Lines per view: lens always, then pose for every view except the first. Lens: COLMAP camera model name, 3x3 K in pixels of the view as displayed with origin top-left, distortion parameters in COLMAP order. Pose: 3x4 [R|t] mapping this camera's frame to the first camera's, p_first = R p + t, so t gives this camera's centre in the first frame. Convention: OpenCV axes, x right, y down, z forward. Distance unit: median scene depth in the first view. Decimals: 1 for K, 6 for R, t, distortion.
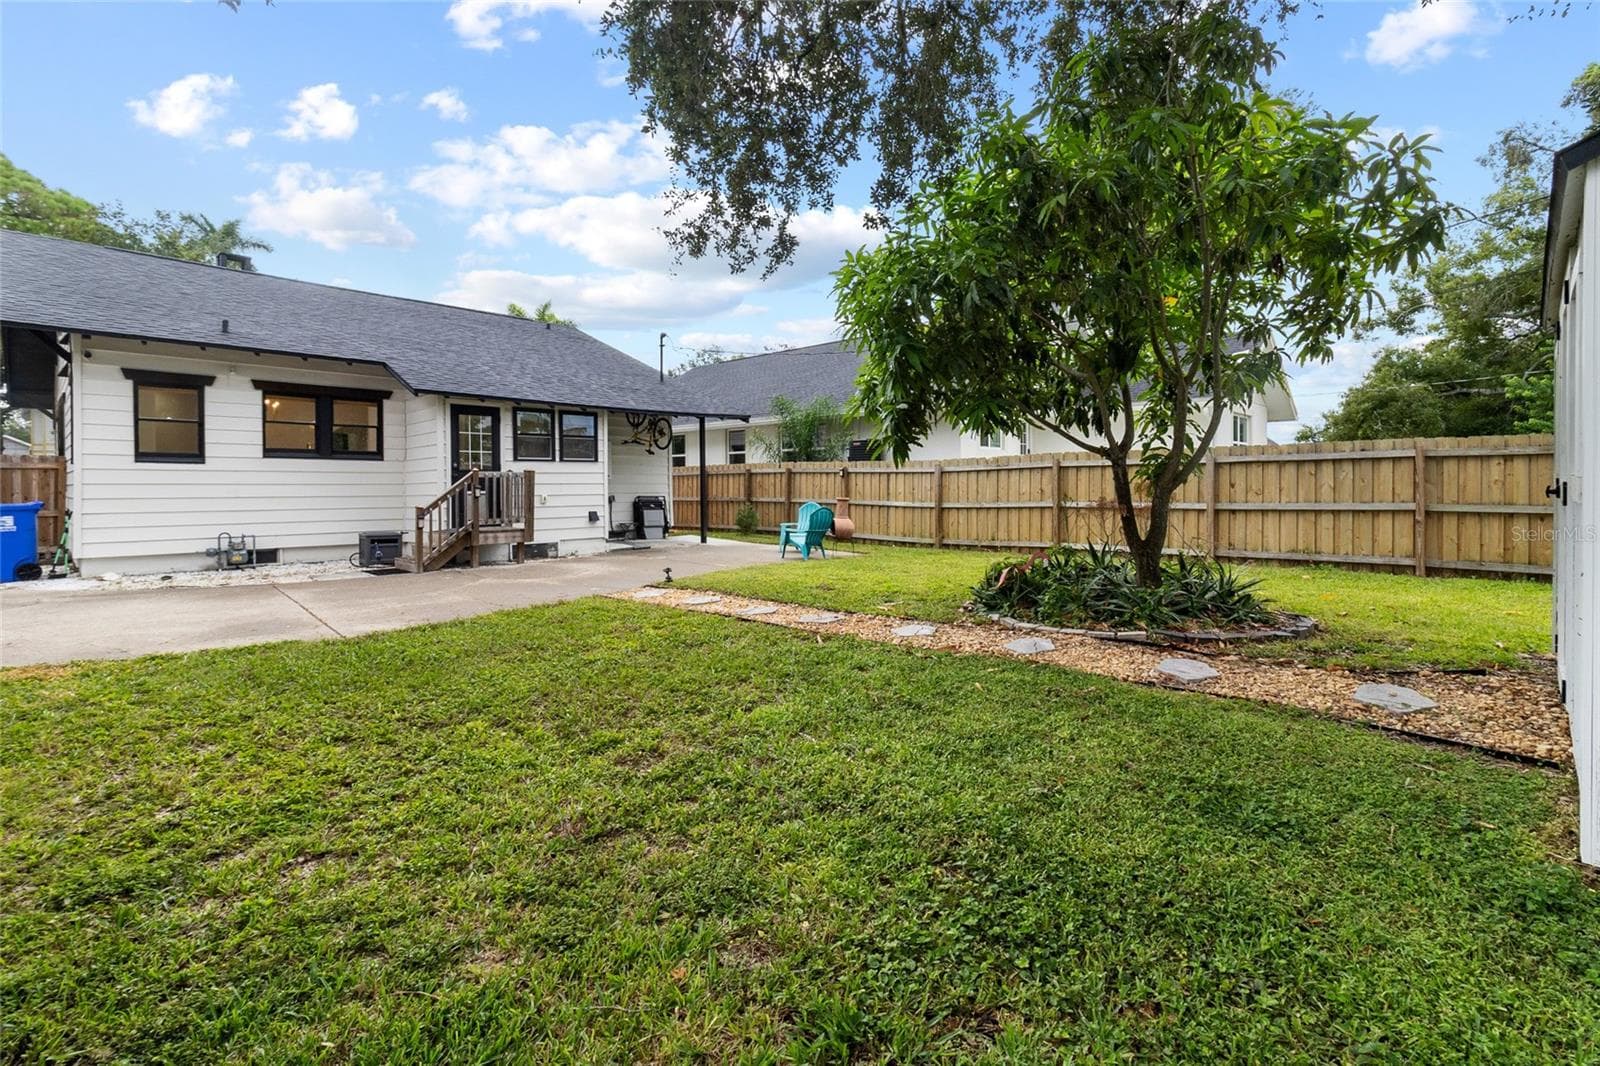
lens RADIAL K [[732.2, 0, 801.2], [0, 732.2, 491.7], [0, 0, 1]] dist [0.000293, 0.000117]
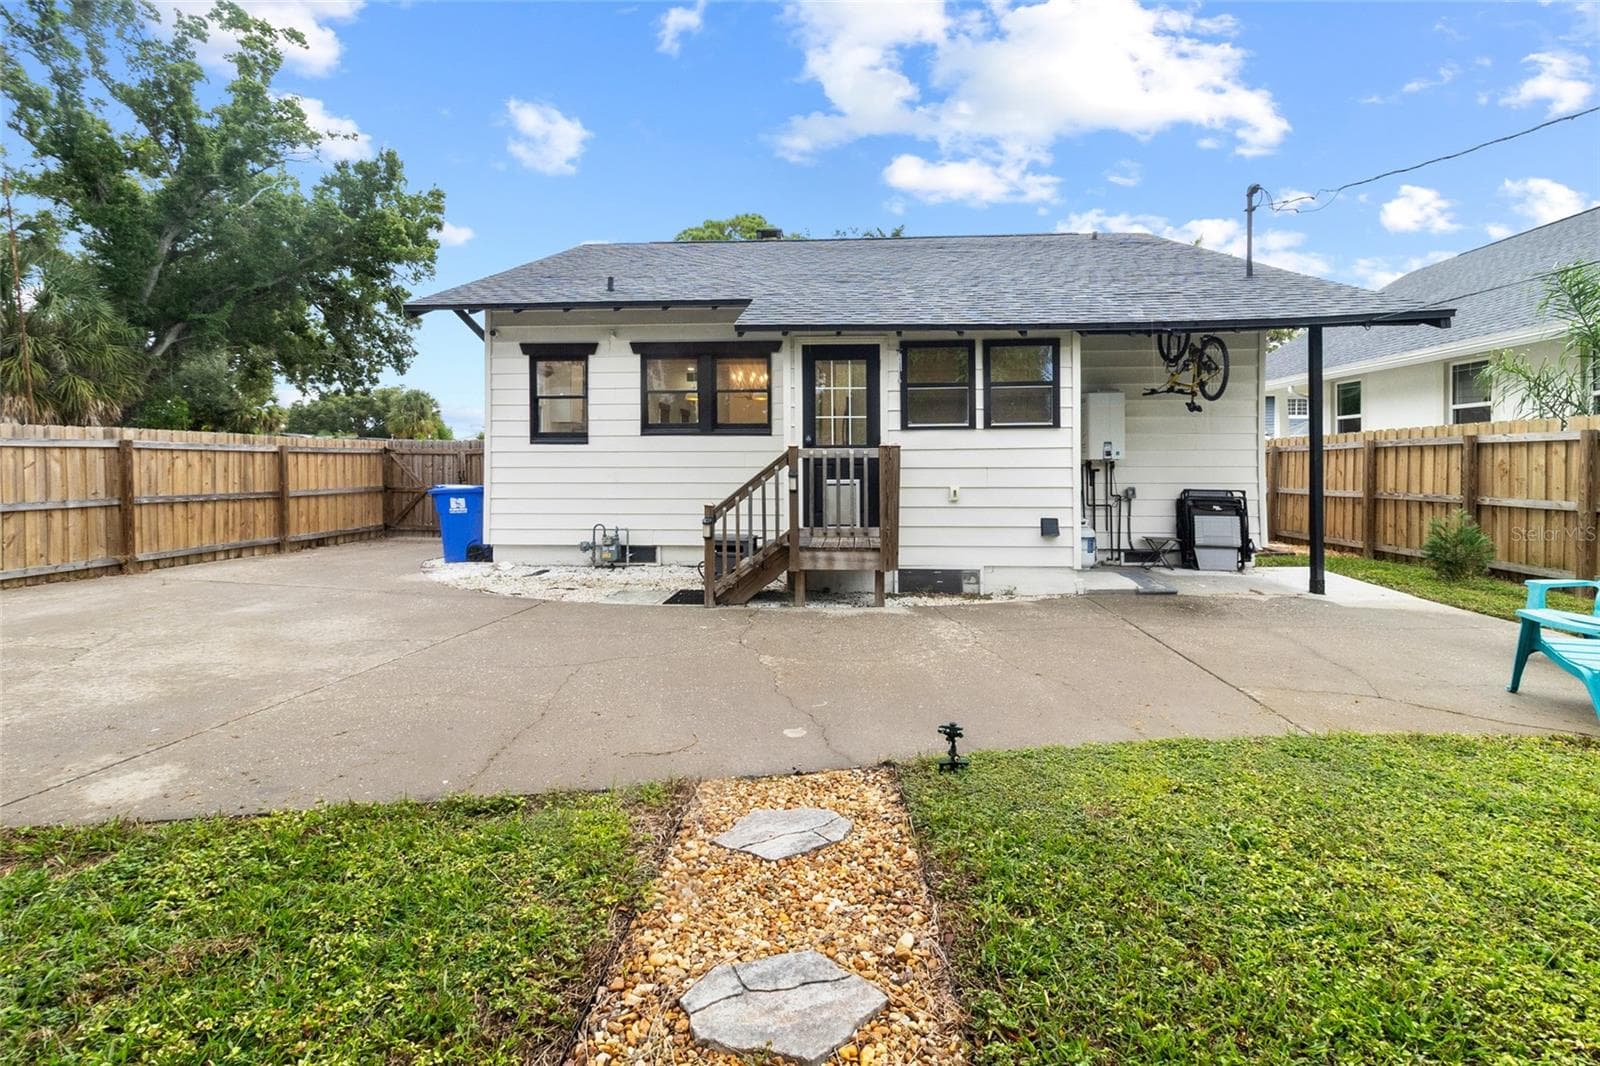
lens RADIAL K [[743.3, 0, 797.4], [0, 743.3, 474.8], [0, 0, 1]] dist [-0.000005, 0.000078]
pose [[0.638935, 0.013159, -0.769148, 0.026063], [-0.008004, 0.999913, 0.010458, -0.010906], [0.769219, -0.000526, 0.638985, 0.546753]]
